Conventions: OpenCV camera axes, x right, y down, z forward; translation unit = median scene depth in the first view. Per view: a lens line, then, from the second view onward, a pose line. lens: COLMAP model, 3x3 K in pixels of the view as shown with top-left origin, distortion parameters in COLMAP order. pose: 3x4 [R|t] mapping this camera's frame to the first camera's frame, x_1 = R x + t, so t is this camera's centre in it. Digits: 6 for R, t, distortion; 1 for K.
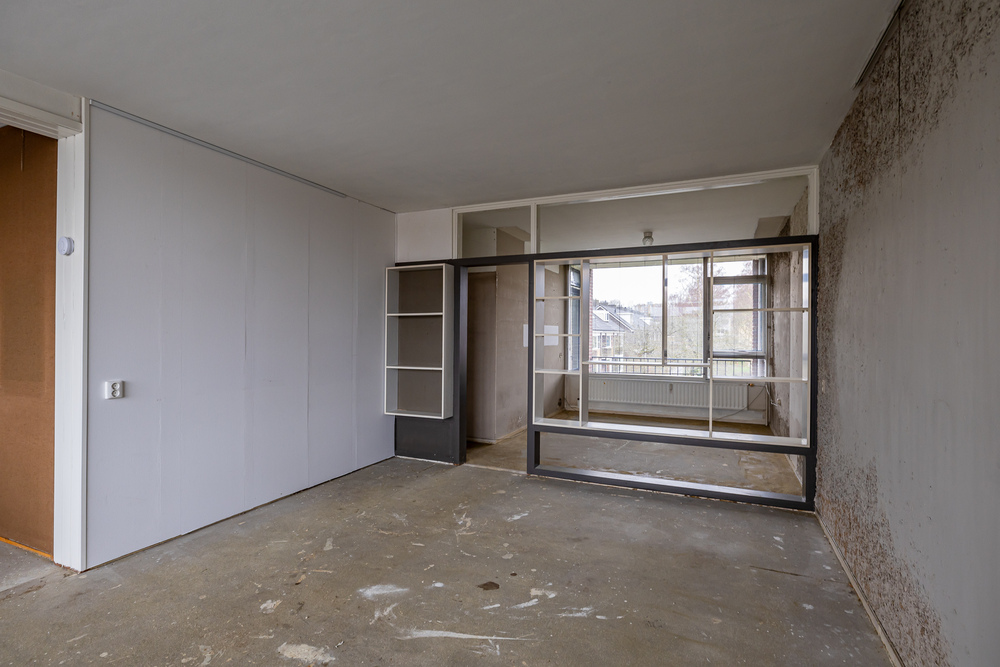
lens RADIAL K [[492.8, 0, 498.9], [0, 492.8, 337.7], [0, 0, 1]] dist [-0.005474, 0.000217]
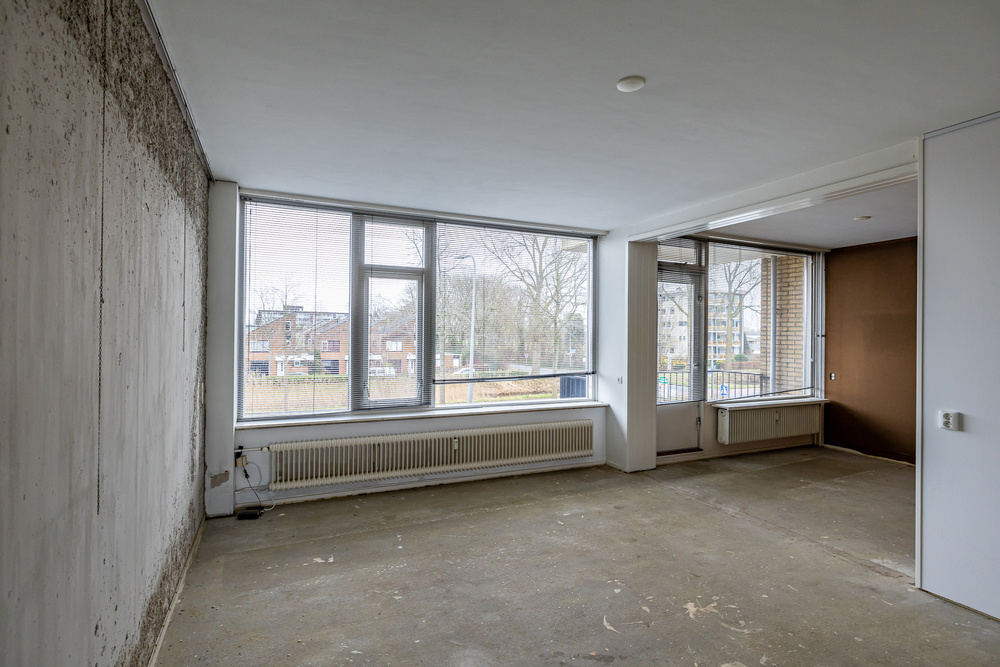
lens RADIAL K [[492.8, 0, 498.1], [0, 492.8, 334.2], [0, 0, 1]] dist [-0.005474, 0.000217]
pose [[-0.646059, -0.012928, -0.763178, 0.524887], [-0.020896, 0.999781, 0.000753, -0.045155], [0.763001, 0.016434, -0.646188, 0.965954]]
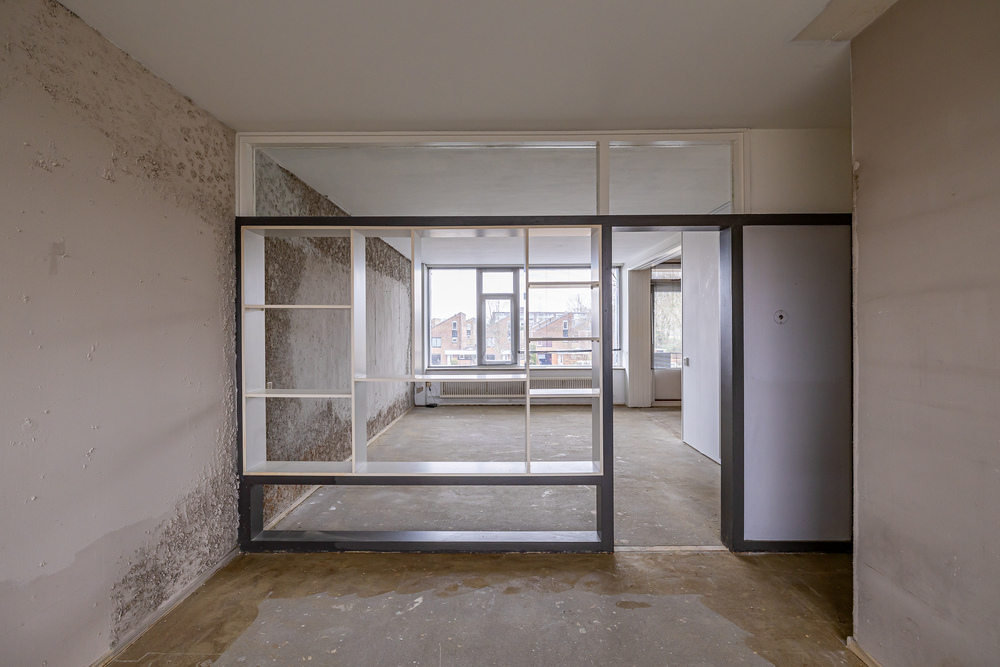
lens RADIAL K [[492.8, 0, 503.7], [0, 492.8, 330.7], [0, 0, 1]] dist [-0.005474, 0.000217]
pose [[-0.912095, -0.004156, -0.409958, 0.789650], [-0.007027, 0.999960, 0.005497, -0.033922], [0.409918, 0.007895, -0.912088, 2.608230]]
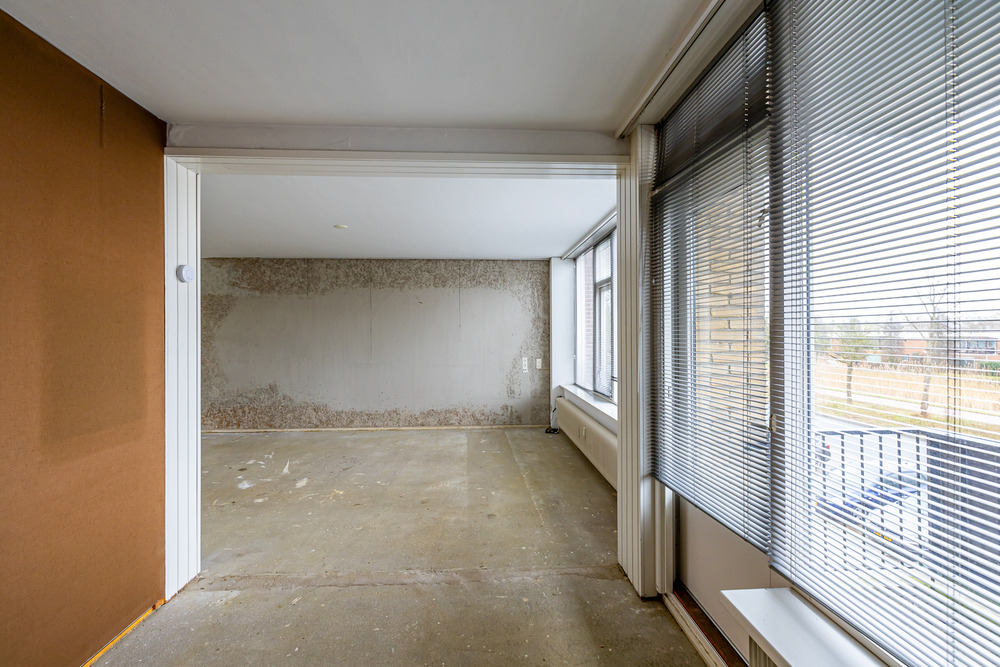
lens RADIAL K [[423.0, 0, 500.7], [0, 423.0, 333.6], [0, 0, 1]] dist [0.002004, 0.000239]
pose [[-0.467846, -0.000436, 0.883810, -1.979456], [0.012755, 0.999892, 0.007245, -0.059372], [-0.883718, 0.014662, -0.467790, 0.822141]]
